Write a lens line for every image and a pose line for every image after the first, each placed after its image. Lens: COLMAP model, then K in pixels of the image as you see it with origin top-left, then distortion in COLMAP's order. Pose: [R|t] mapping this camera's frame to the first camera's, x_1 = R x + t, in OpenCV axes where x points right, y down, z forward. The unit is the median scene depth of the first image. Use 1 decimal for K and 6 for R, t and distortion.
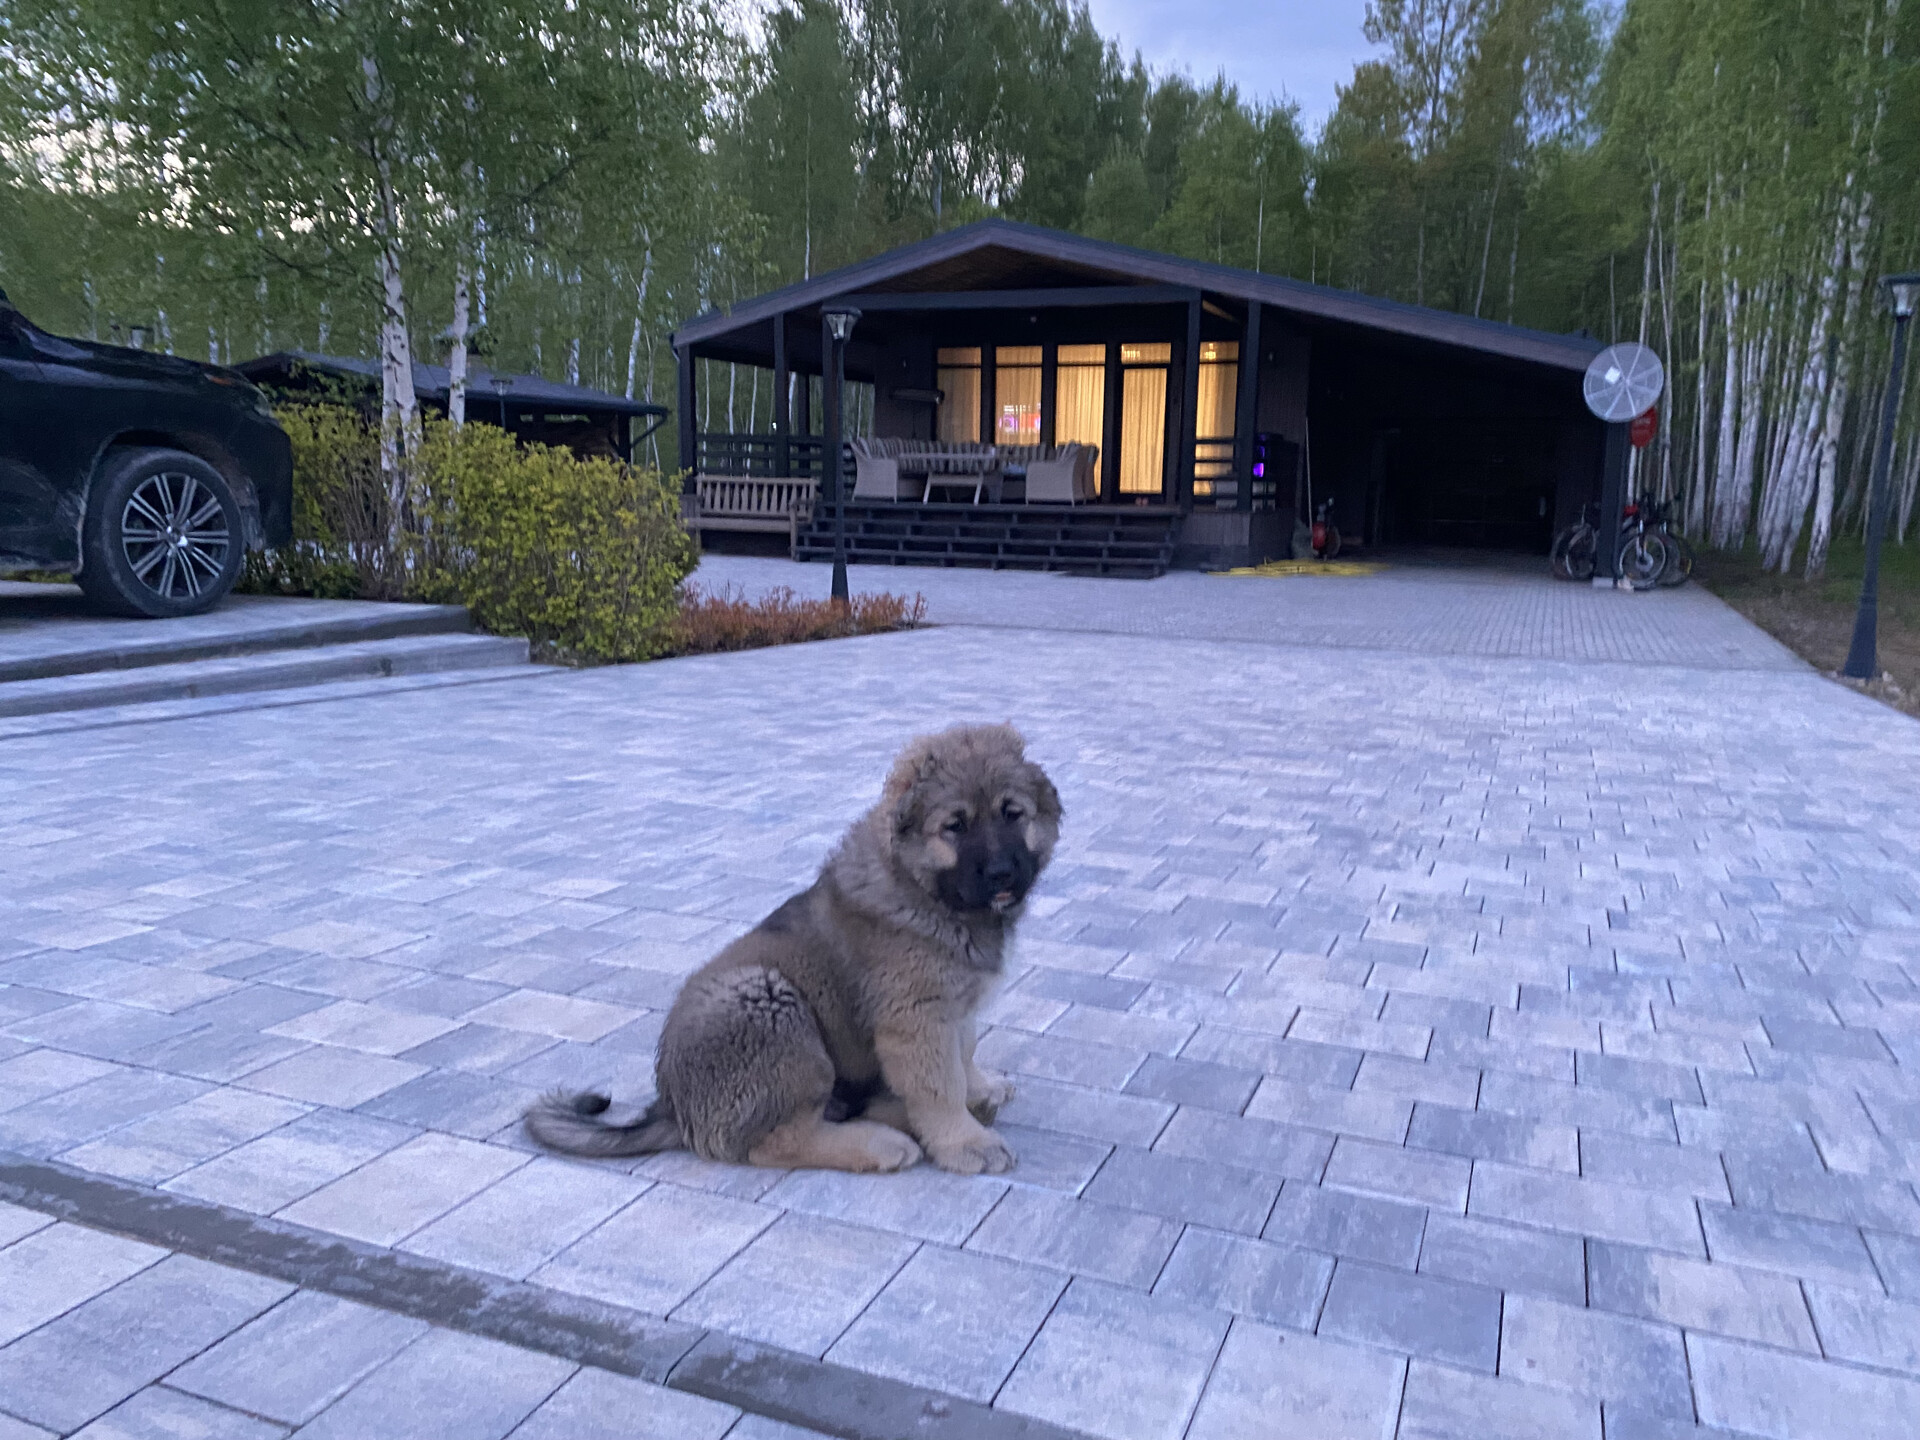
lens RADIAL K [[1465.0, 0, 905.5], [0, 1465.0, 767.2], [0, 0, 1]] dist [0.086298, -0.121412]
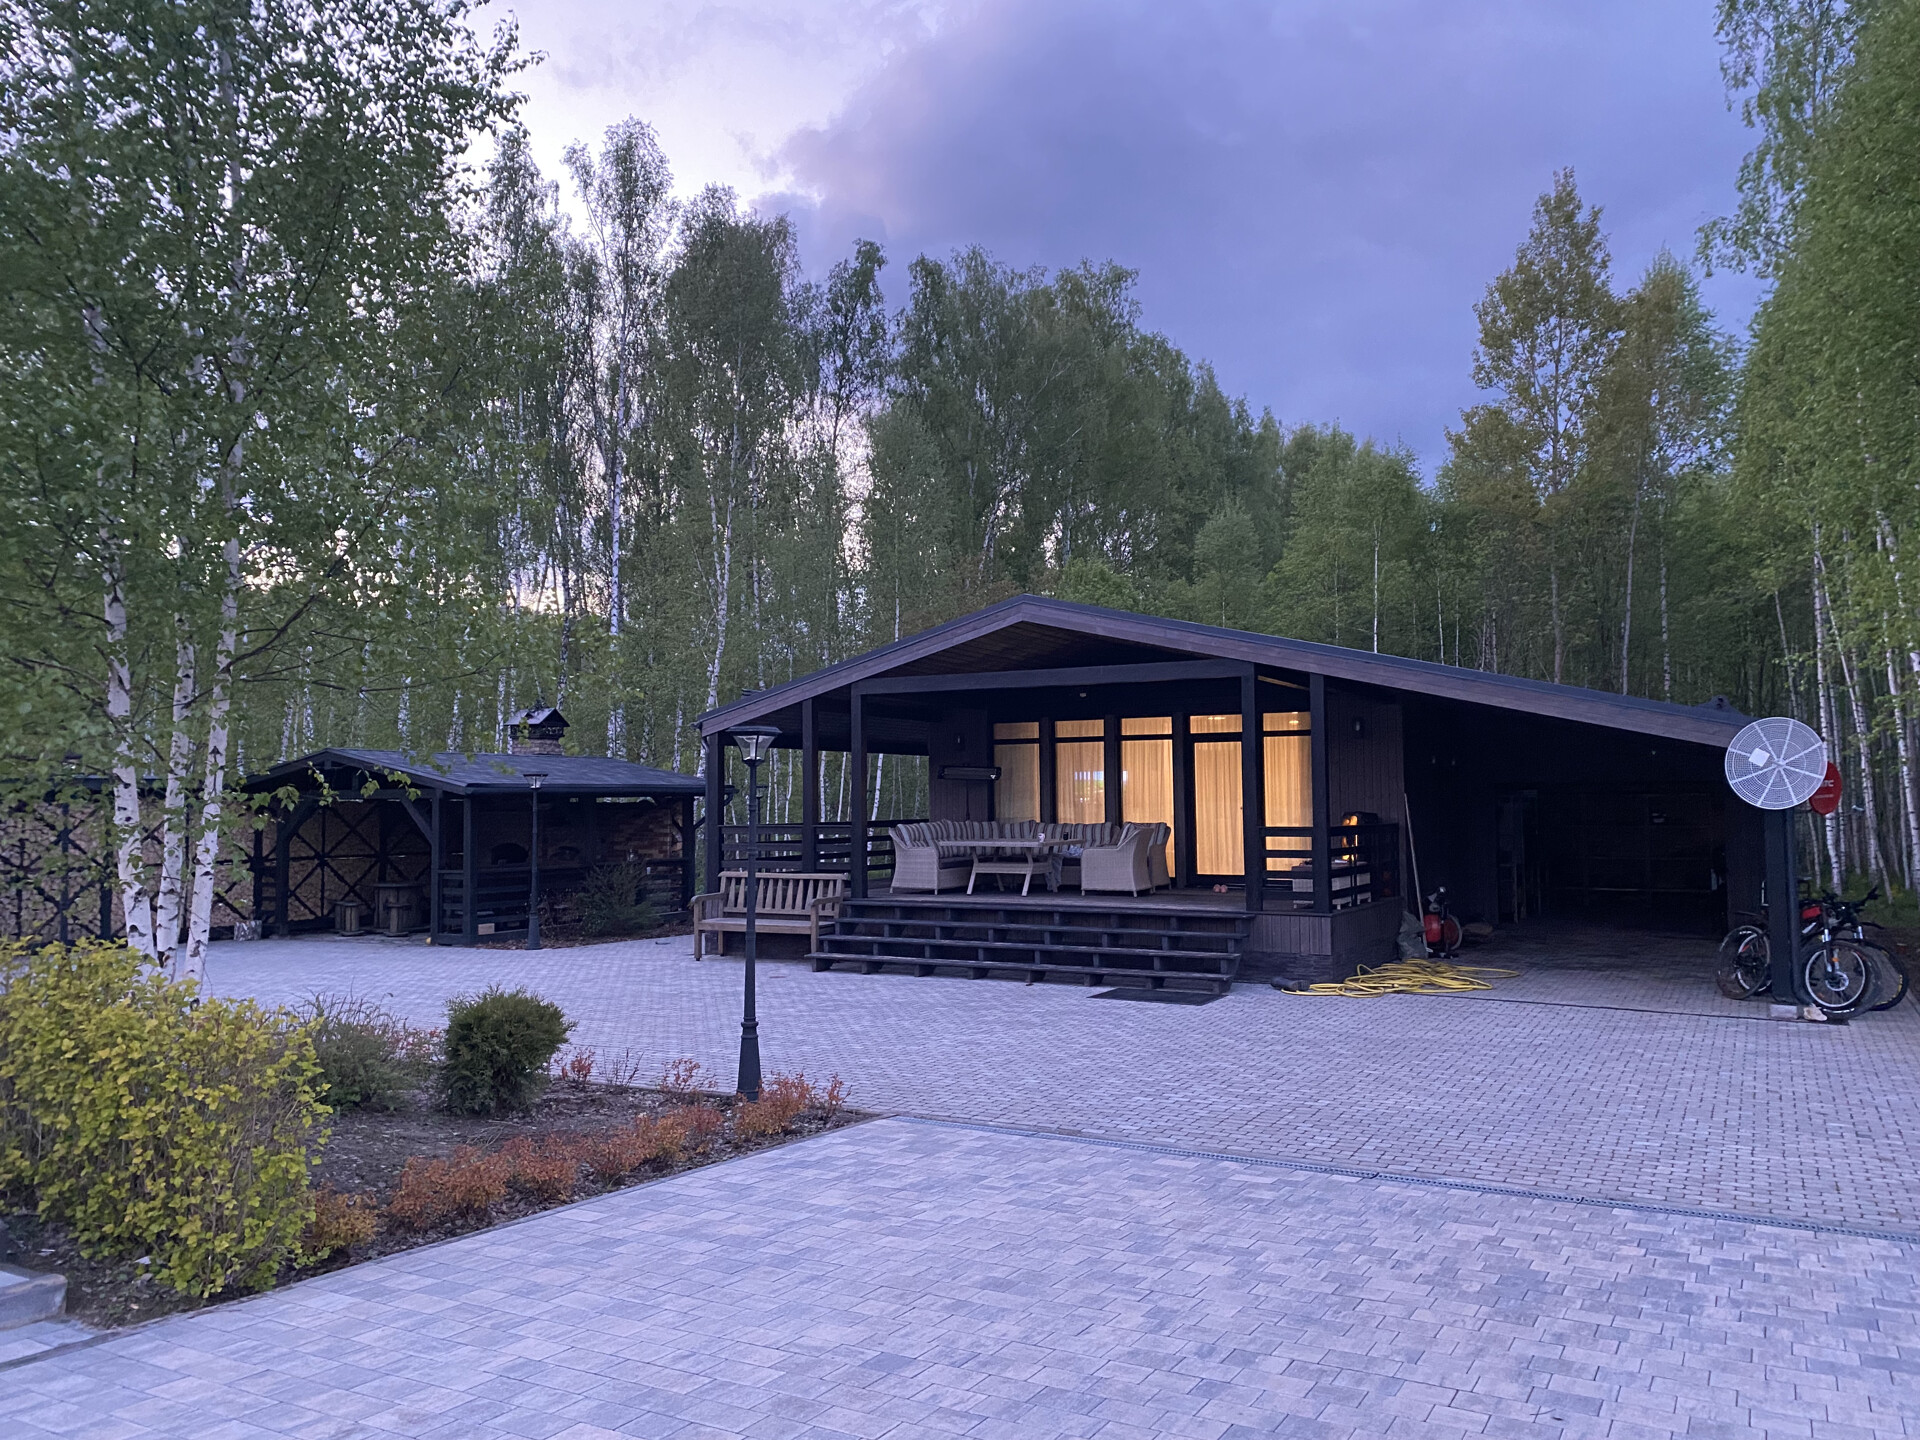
lens RADIAL K [[1465.0, 0, 905.5], [0, 1465.0, 767.2], [0, 0, 1]] dist [0.086298, -0.121412]
pose [[0.992311, -0.030799, -0.119877, 0.082532], [0.003867, 0.975786, -0.218692, -0.061024], [0.123710, 0.216547, 0.968402, 0.119078]]
